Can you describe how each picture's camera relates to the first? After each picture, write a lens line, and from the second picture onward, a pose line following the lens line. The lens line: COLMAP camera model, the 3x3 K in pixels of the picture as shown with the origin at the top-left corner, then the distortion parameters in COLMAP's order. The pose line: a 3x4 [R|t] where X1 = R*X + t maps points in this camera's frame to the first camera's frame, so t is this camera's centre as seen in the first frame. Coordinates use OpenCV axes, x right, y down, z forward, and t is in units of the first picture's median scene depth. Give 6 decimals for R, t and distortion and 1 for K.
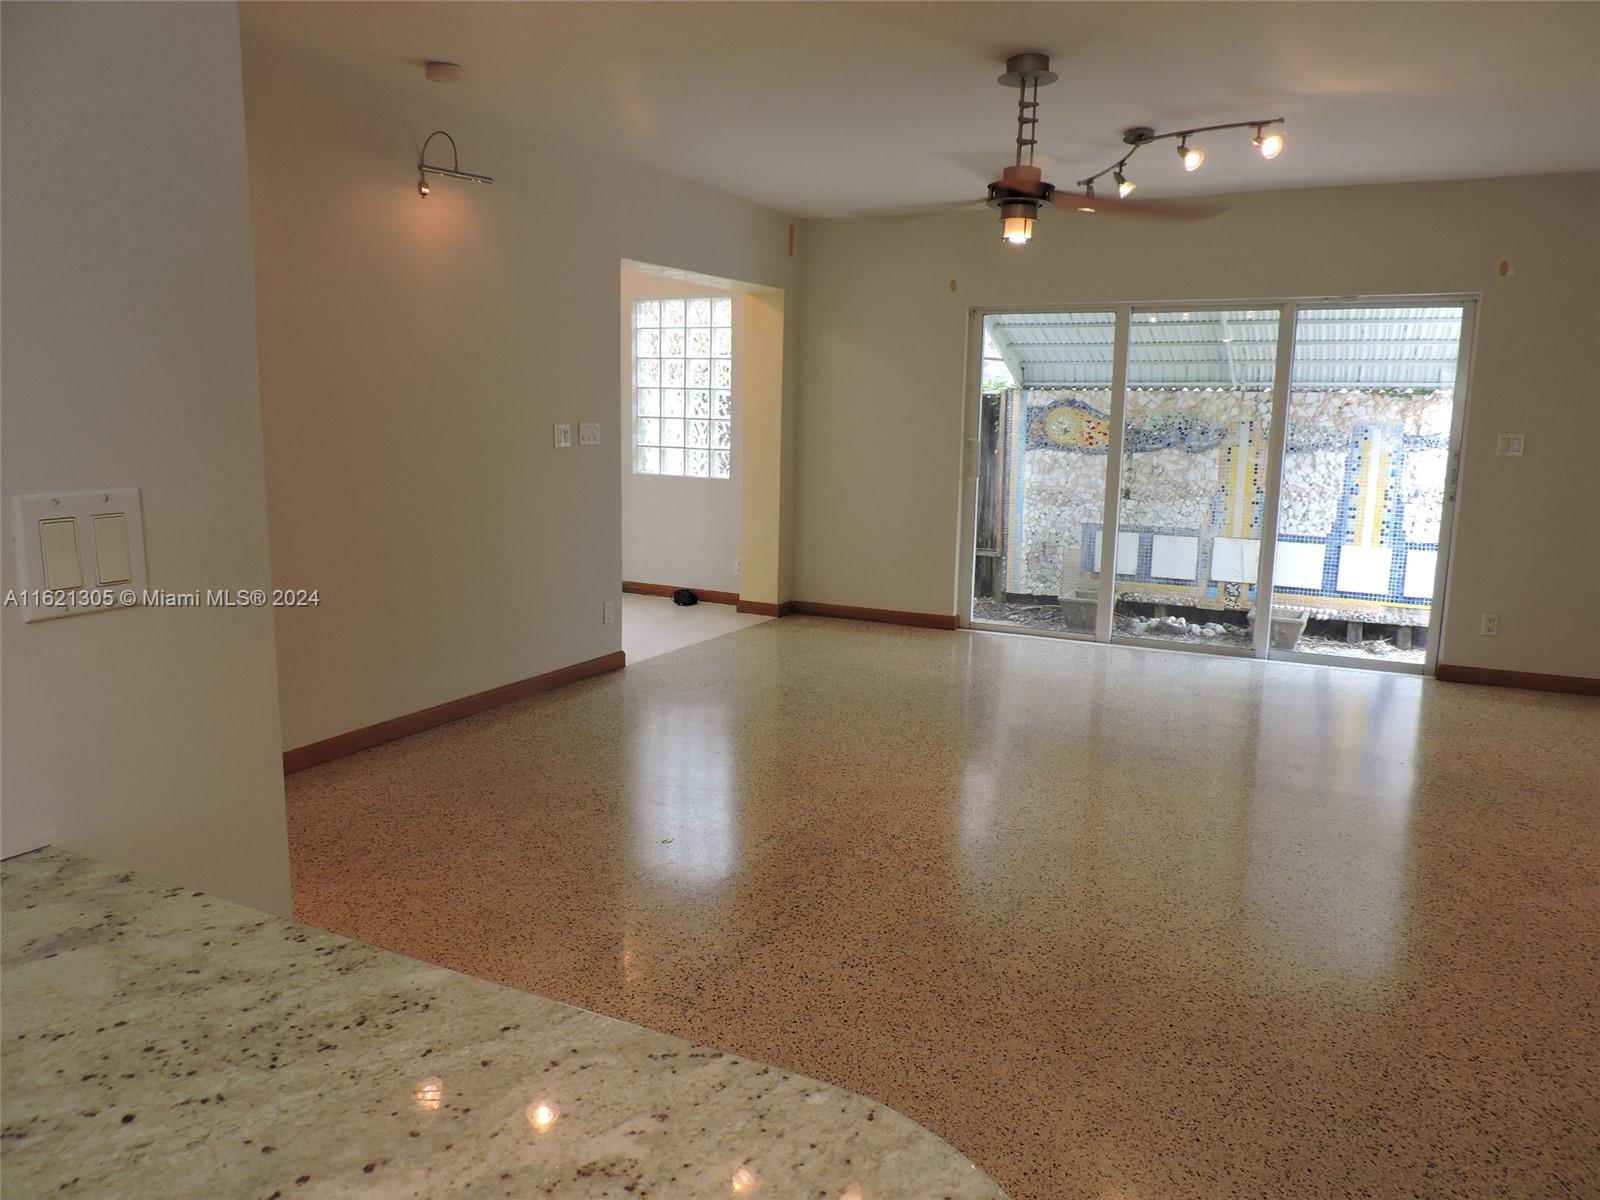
lens RADIAL K [[1155.0, 0, 805.5], [0, 1155.0, 592.8], [0, 0, 1]] dist [-0.009361, -0.004144]
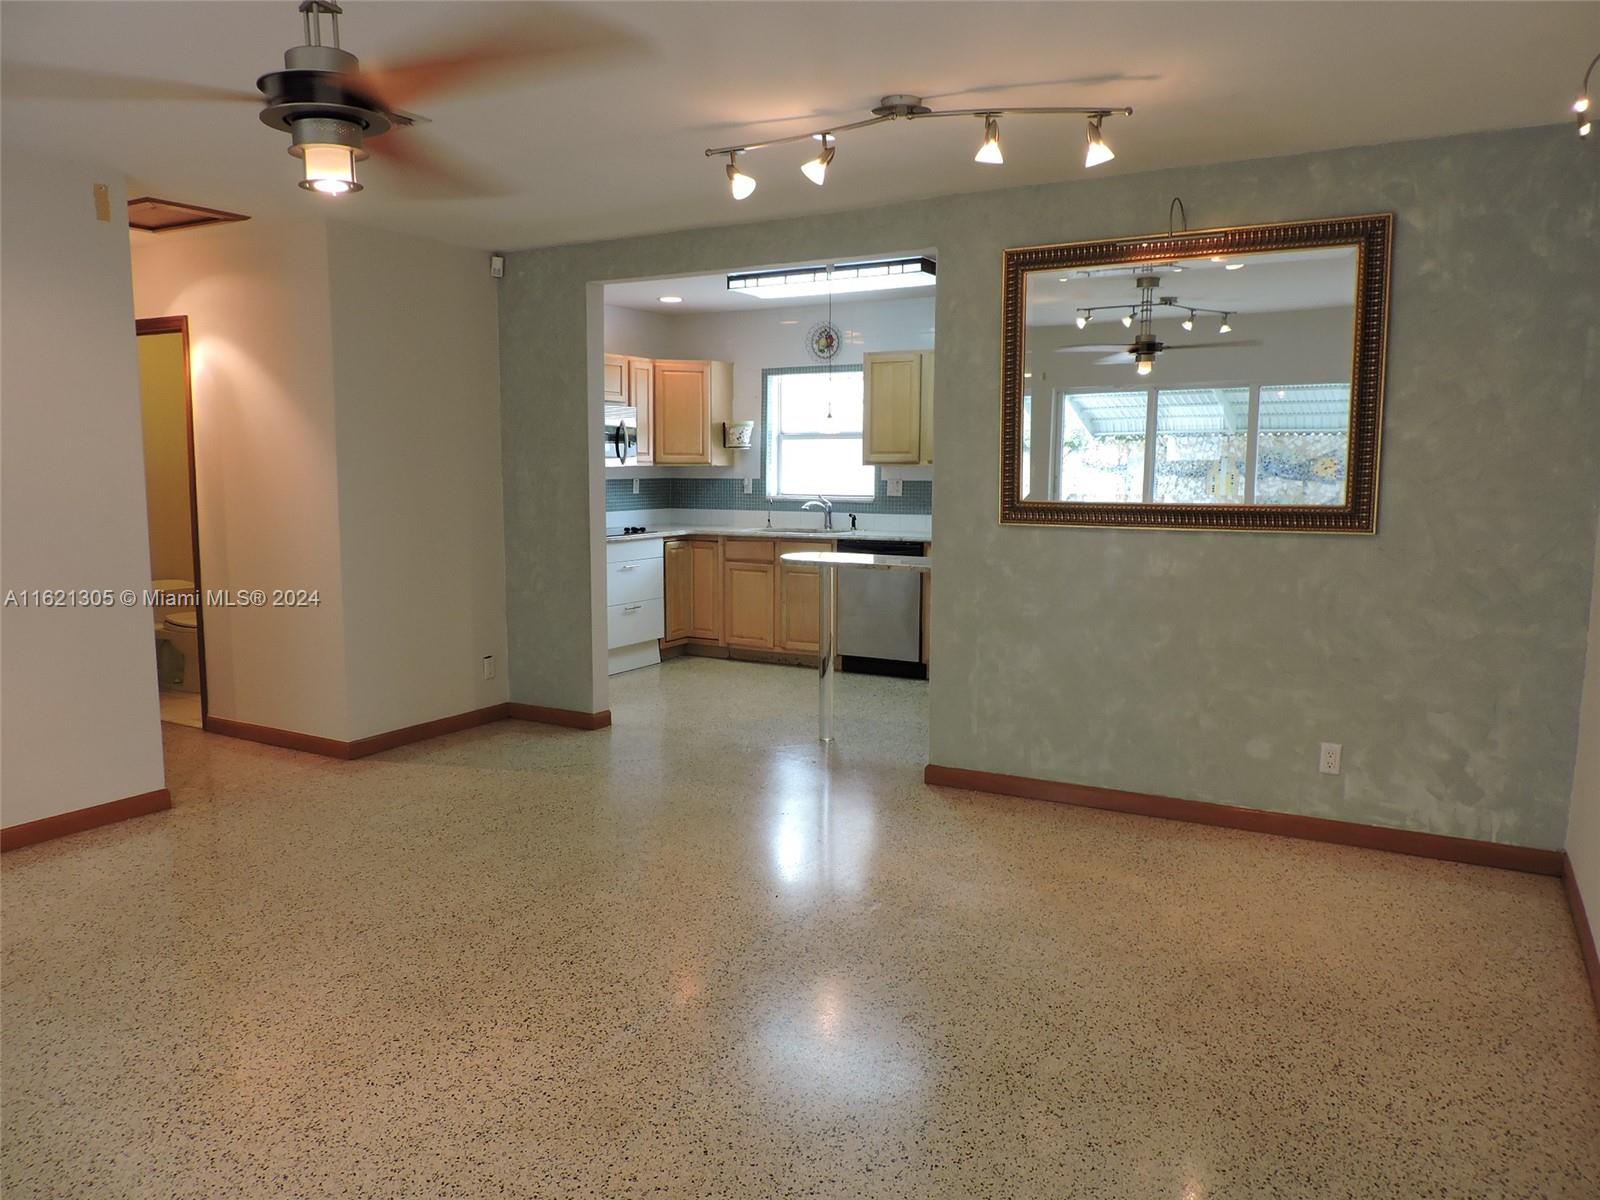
lens RADIAL K [[1130.3, 0, 805.2], [0, 1130.3, 597.3], [0, 0, 1]] dist [-0.024305, 0.001854]
pose [[-0.998566, -0.023312, 0.048185, -0.095086], [-0.009124, 0.961140, 0.275910, -0.356005], [-0.052744, 0.275075, -0.959975, 2.065014]]
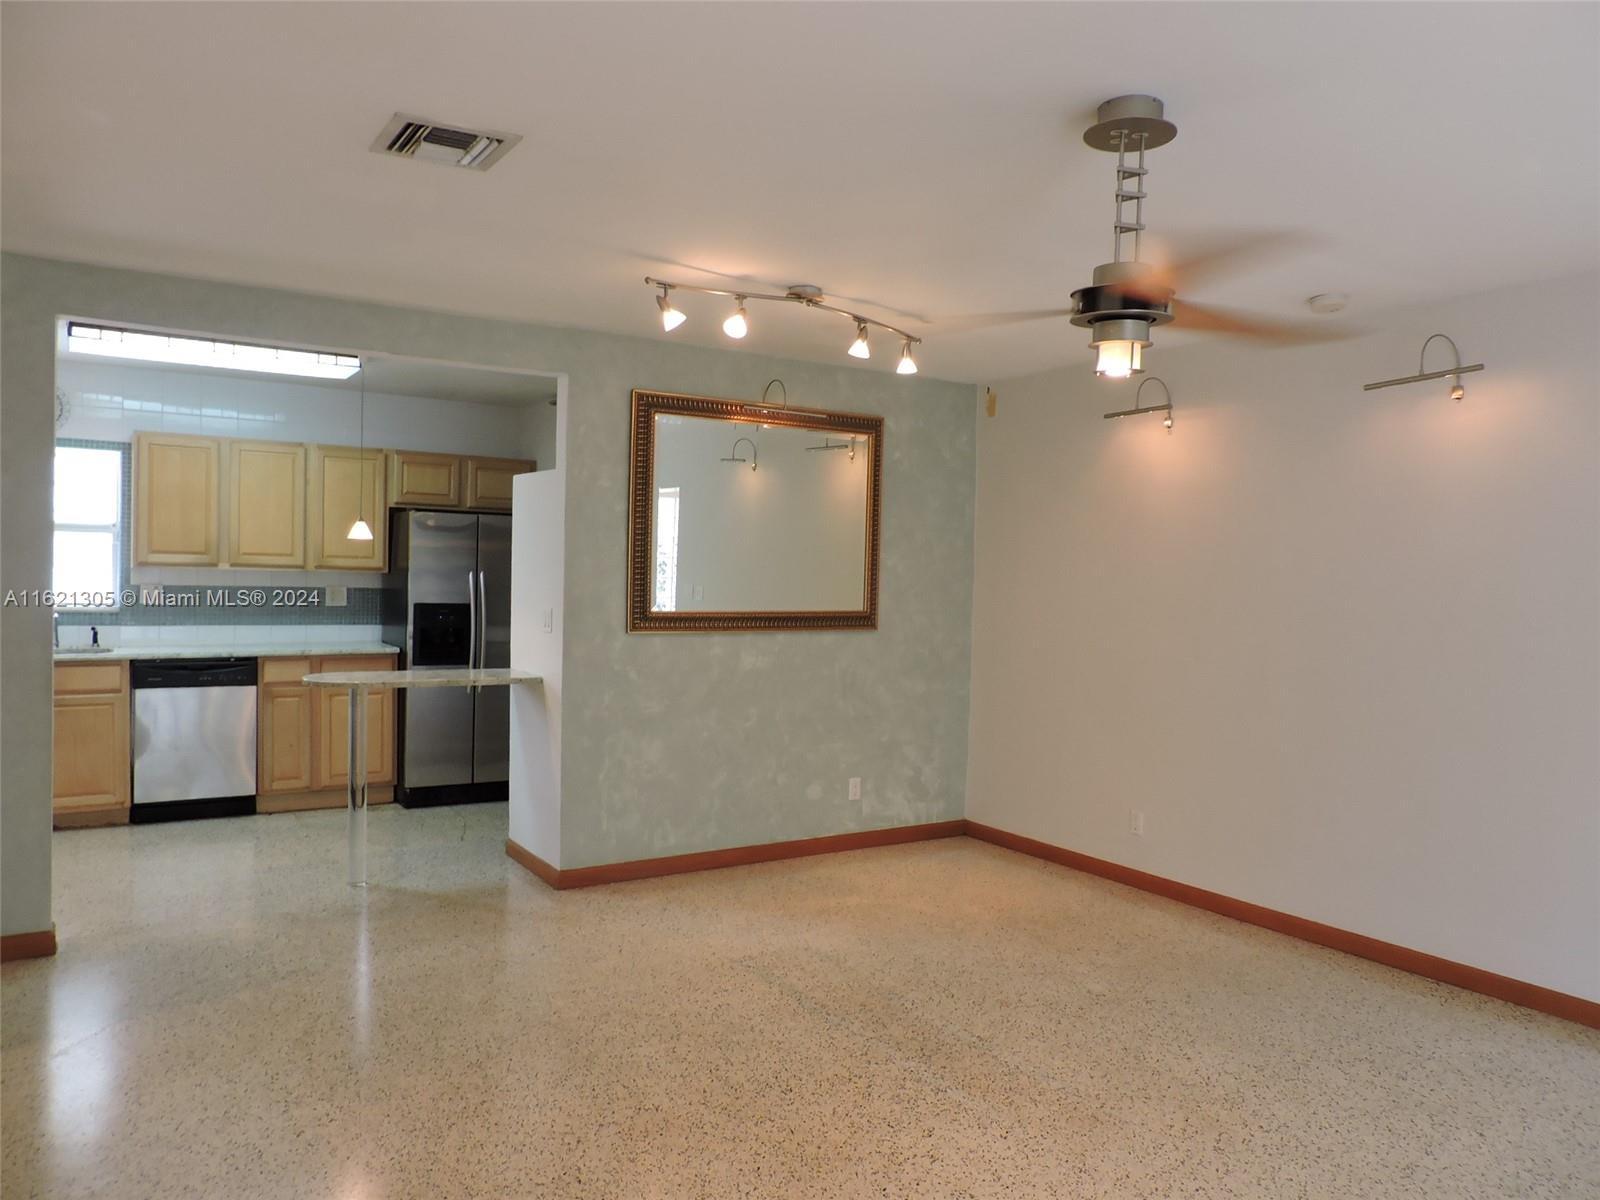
lens RADIAL K [[1130.3, 0, 805.2], [0, 1130.3, 597.3], [0, 0, 1]] dist [-0.024305, 0.001854]
pose [[-0.509102, -0.009676, -0.860652, 1.095749], [-0.169773, 0.981421, 0.089392, -0.275467], [0.843796, 0.191625, -0.501286, 1.591878]]
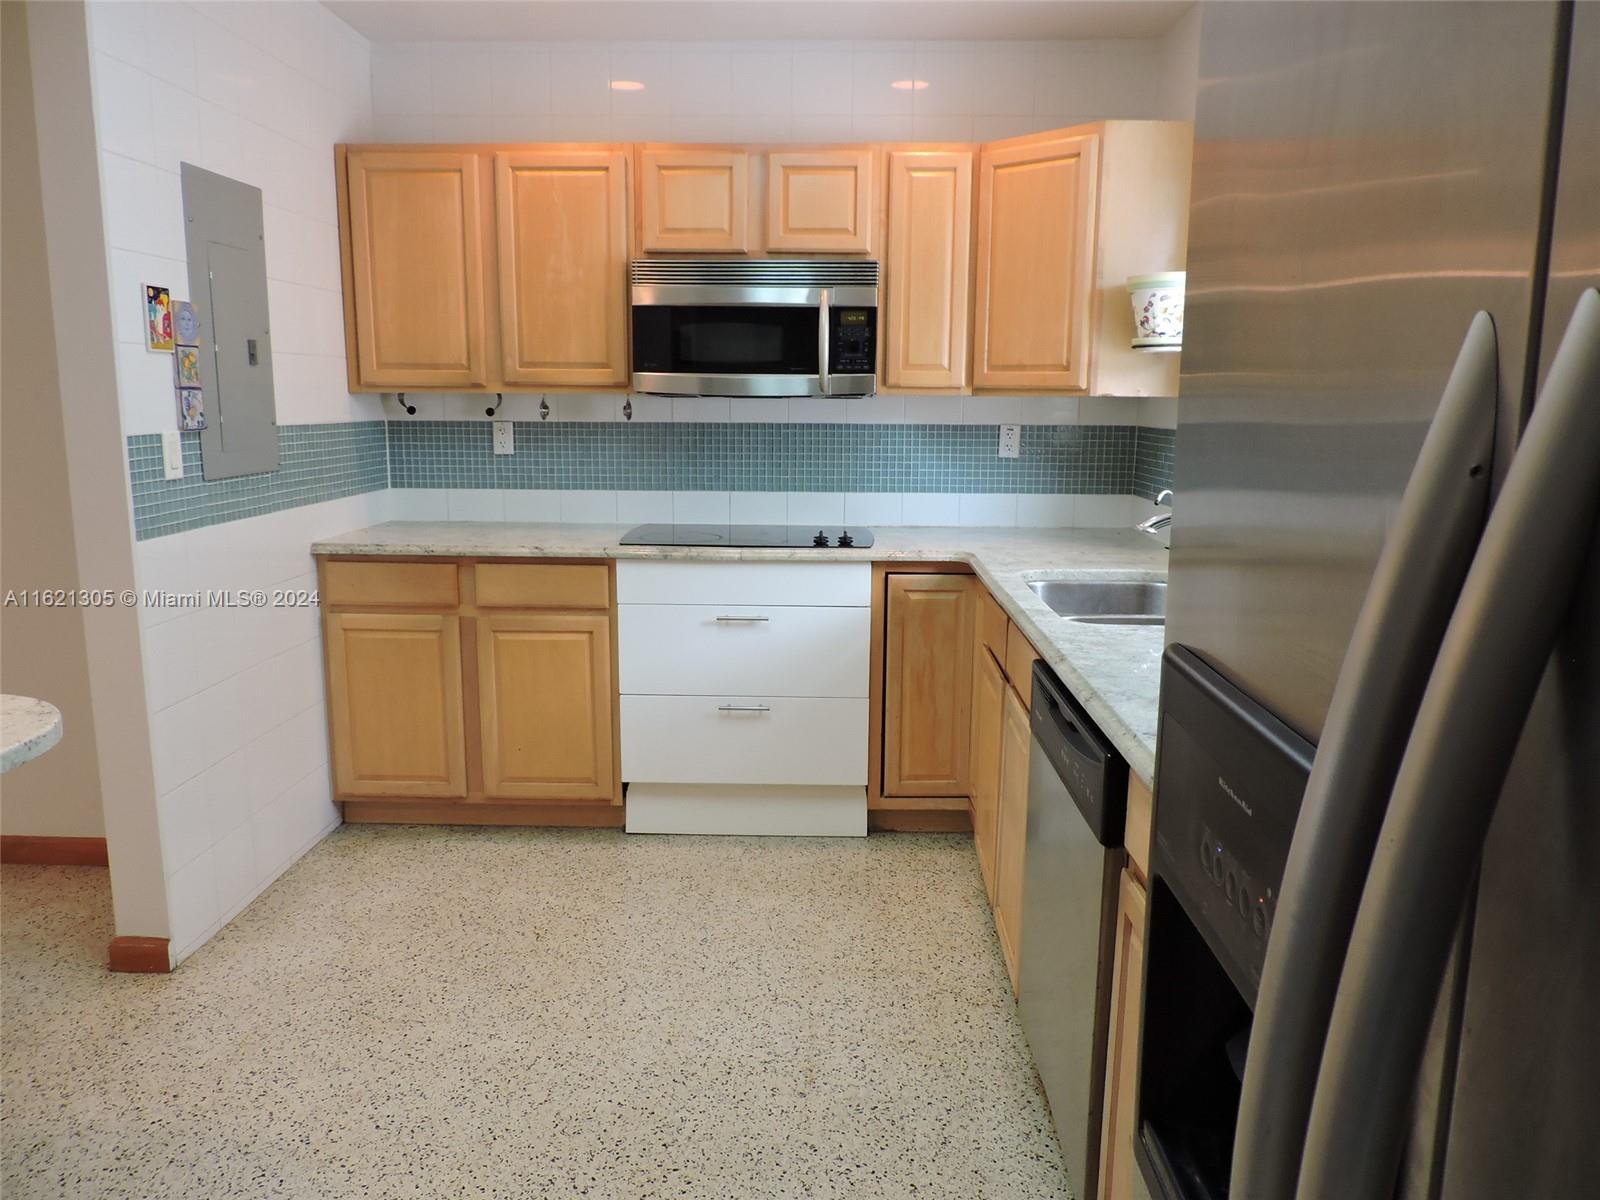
lens RADIAL K [[1143.0, 0, 796.8], [0, 1143.0, 610.7], [0, 0, 1]] dist [-0.025305, -0.001727]
pose [[-0.419322, -0.185068, 0.888774, -0.645229], [0.131088, 0.956398, 0.260997, -0.015128], [-0.898324, 0.225949, -0.376778, -0.023124]]
